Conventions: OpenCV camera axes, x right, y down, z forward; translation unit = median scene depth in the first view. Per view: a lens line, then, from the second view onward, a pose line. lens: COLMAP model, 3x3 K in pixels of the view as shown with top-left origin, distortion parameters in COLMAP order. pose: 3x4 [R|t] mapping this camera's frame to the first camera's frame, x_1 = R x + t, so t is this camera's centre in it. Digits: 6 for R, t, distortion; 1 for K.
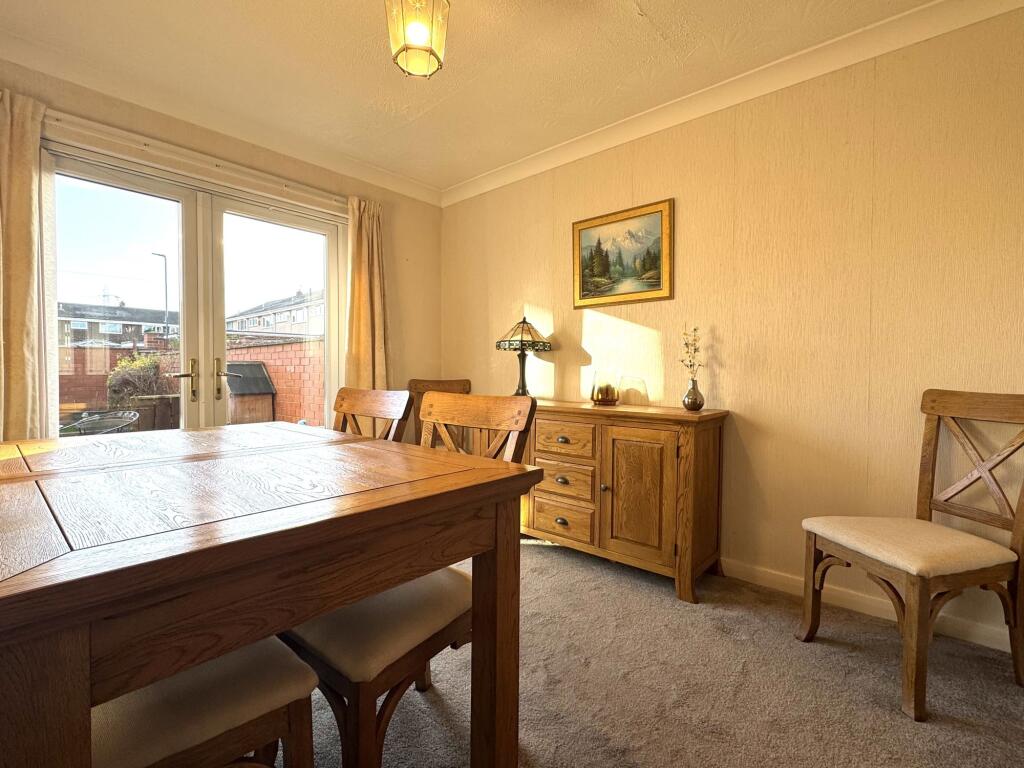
lens RADIAL K [[470.0, 0, 510.4], [0, 470.0, 383.7], [0, 0, 1]] dist [-0.000953, -0.000180]
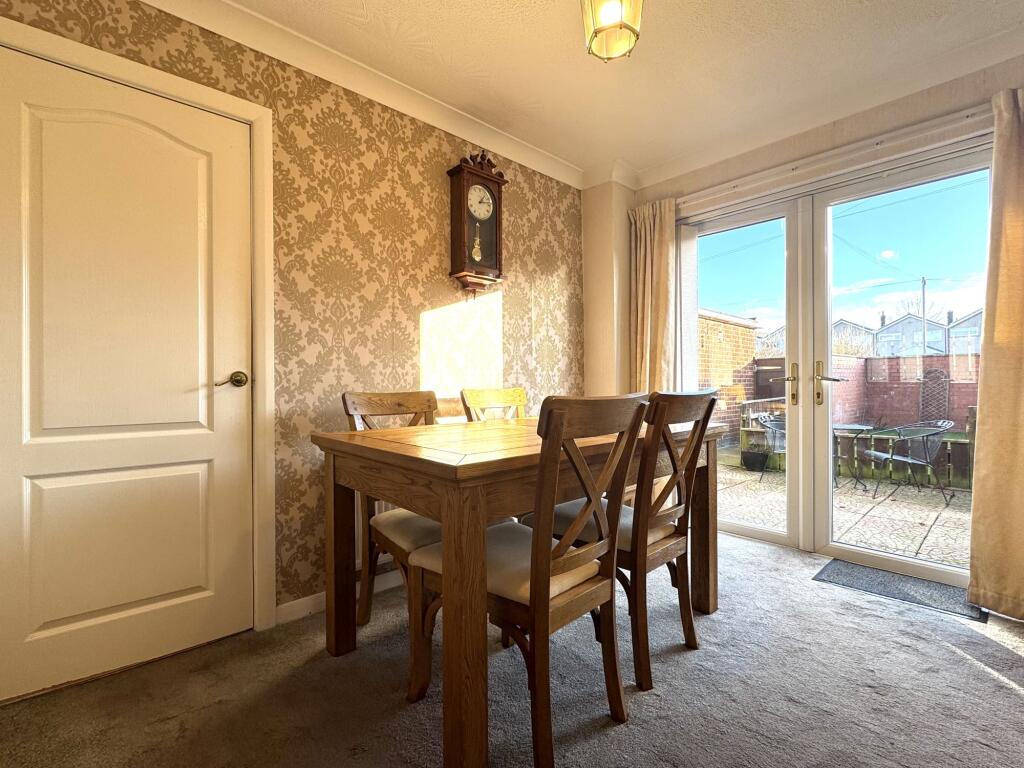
lens RADIAL K [[470.0, 0, 510.7], [0, 470.0, 385.5], [0, 0, 1]] dist [-0.000953, -0.000180]
pose [[-0.102397, 0.003318, -0.994738, 0.416794], [-0.019716, 0.999791, 0.005364, 0.002581], [0.994548, 0.020162, -0.102311, 0.493956]]
